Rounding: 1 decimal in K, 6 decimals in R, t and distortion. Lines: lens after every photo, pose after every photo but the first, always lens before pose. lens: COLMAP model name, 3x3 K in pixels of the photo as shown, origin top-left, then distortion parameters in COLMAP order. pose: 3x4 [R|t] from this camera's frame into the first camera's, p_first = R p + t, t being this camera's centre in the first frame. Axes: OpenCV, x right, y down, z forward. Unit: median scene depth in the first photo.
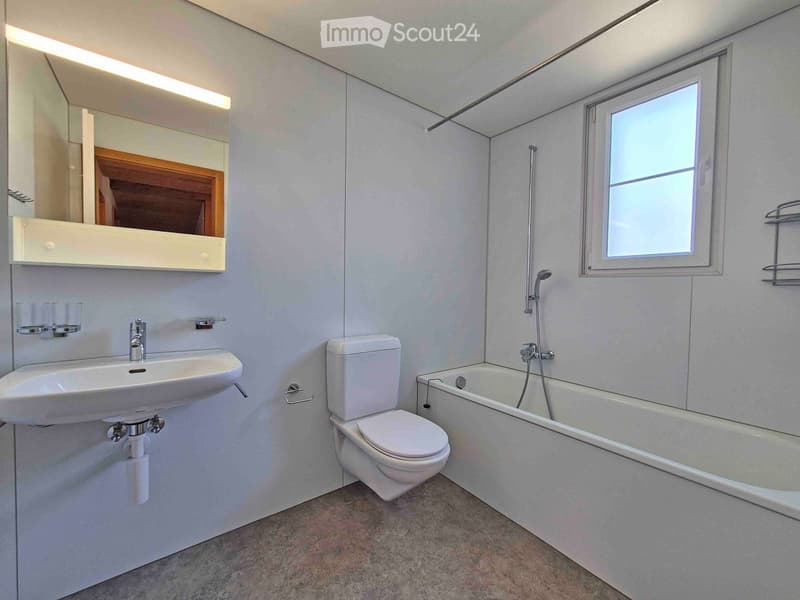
lens RADIAL K [[327.4, 0, 399.0], [0, 327.4, 297.3], [0, 0, 1]] dist [0.000192, 0.000019]
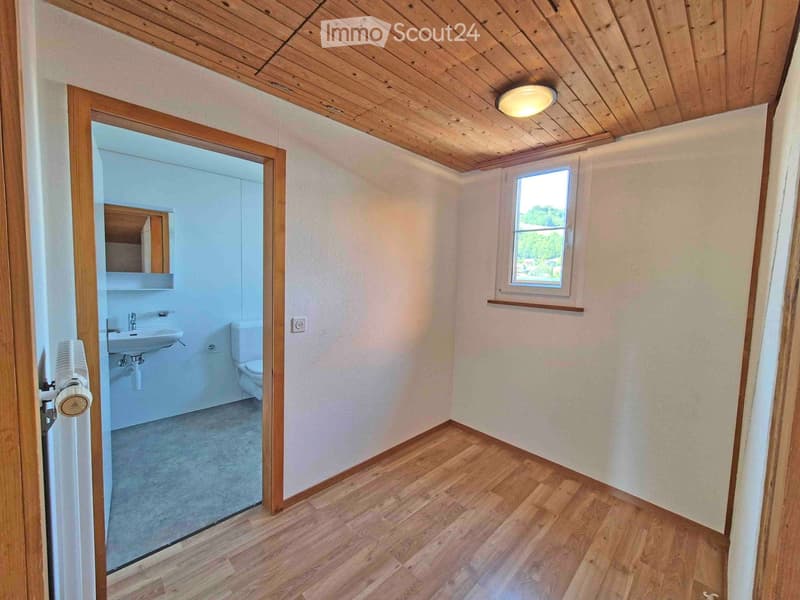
lens RADIAL K [[327.4, 0, 401.2], [0, 327.4, 300.6], [0, 0, 1]] dist [0.000192, 0.000019]
pose [[0.991033, 0.007549, 0.133406, 0.632636], [-0.014122, 0.998728, 0.048398, -0.126476], [-0.132871, -0.049848, 0.989879, -1.266526]]
